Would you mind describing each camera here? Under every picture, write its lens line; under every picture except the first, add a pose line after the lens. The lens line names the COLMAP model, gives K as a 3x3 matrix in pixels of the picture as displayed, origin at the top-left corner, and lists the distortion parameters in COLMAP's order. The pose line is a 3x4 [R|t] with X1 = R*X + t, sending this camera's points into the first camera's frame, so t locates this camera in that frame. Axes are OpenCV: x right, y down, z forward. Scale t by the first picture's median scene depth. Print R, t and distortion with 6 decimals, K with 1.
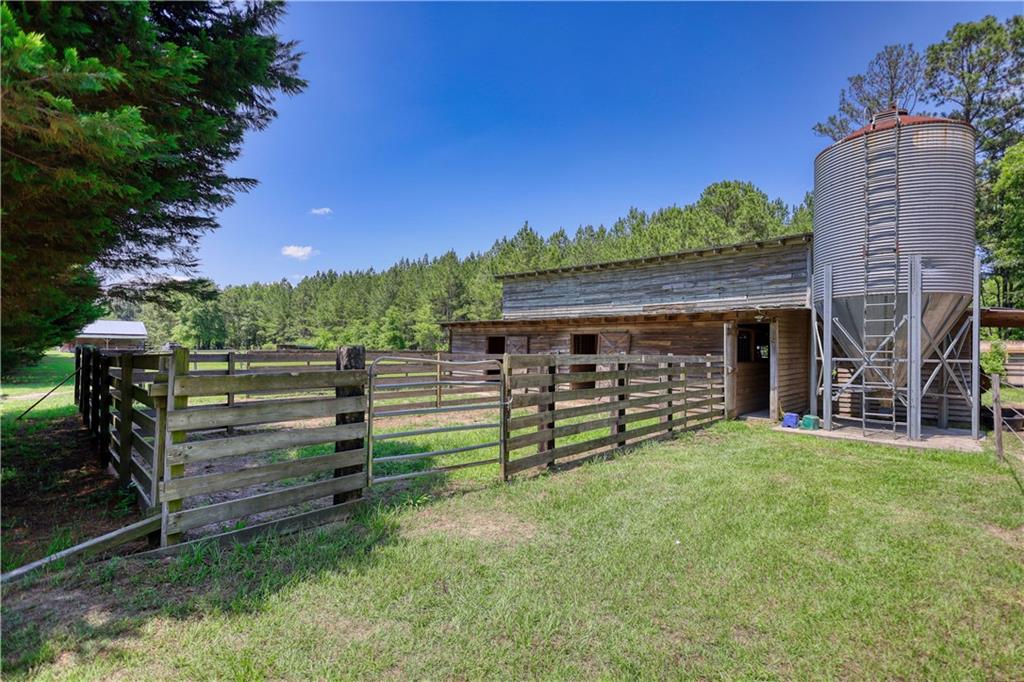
lens RADIAL K [[481.8, 0, 511.6], [0, 481.8, 345.8], [0, 0, 1]] dist [0.001258, -0.000061]
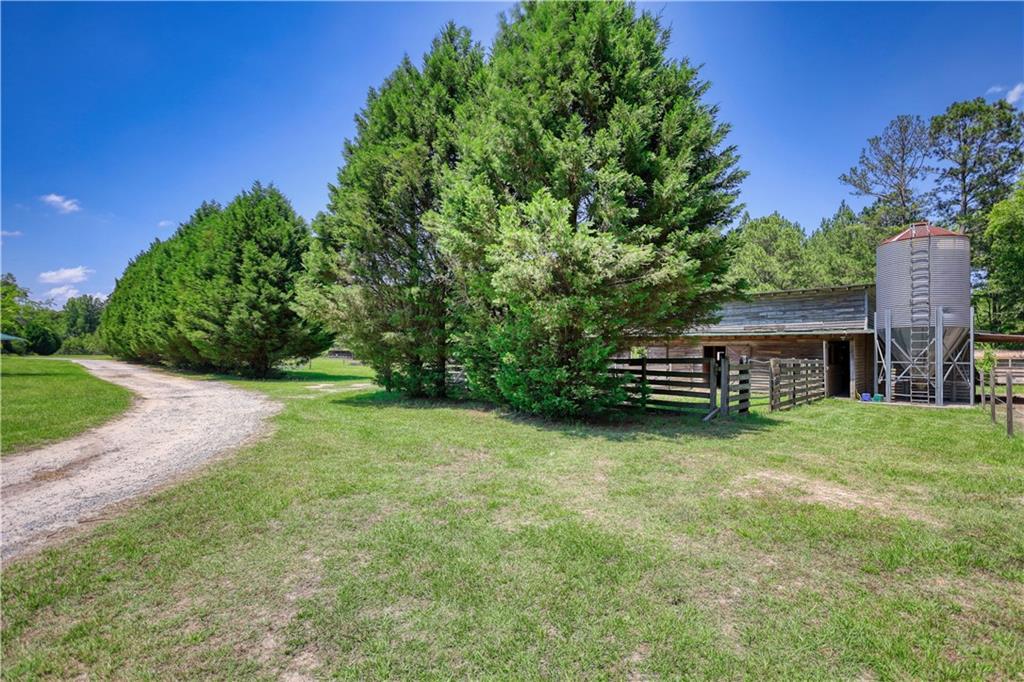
lens RADIAL K [[478.8, 0, 515.8], [0, 478.8, 344.8], [0, 0, 1]] dist [0.003121, 0.001093]
pose [[0.999975, 0.002310, 0.006701, -0.549678], [-0.002211, 0.999889, -0.014767, -0.005272], [-0.006734, 0.014752, 0.999869, -0.571534]]
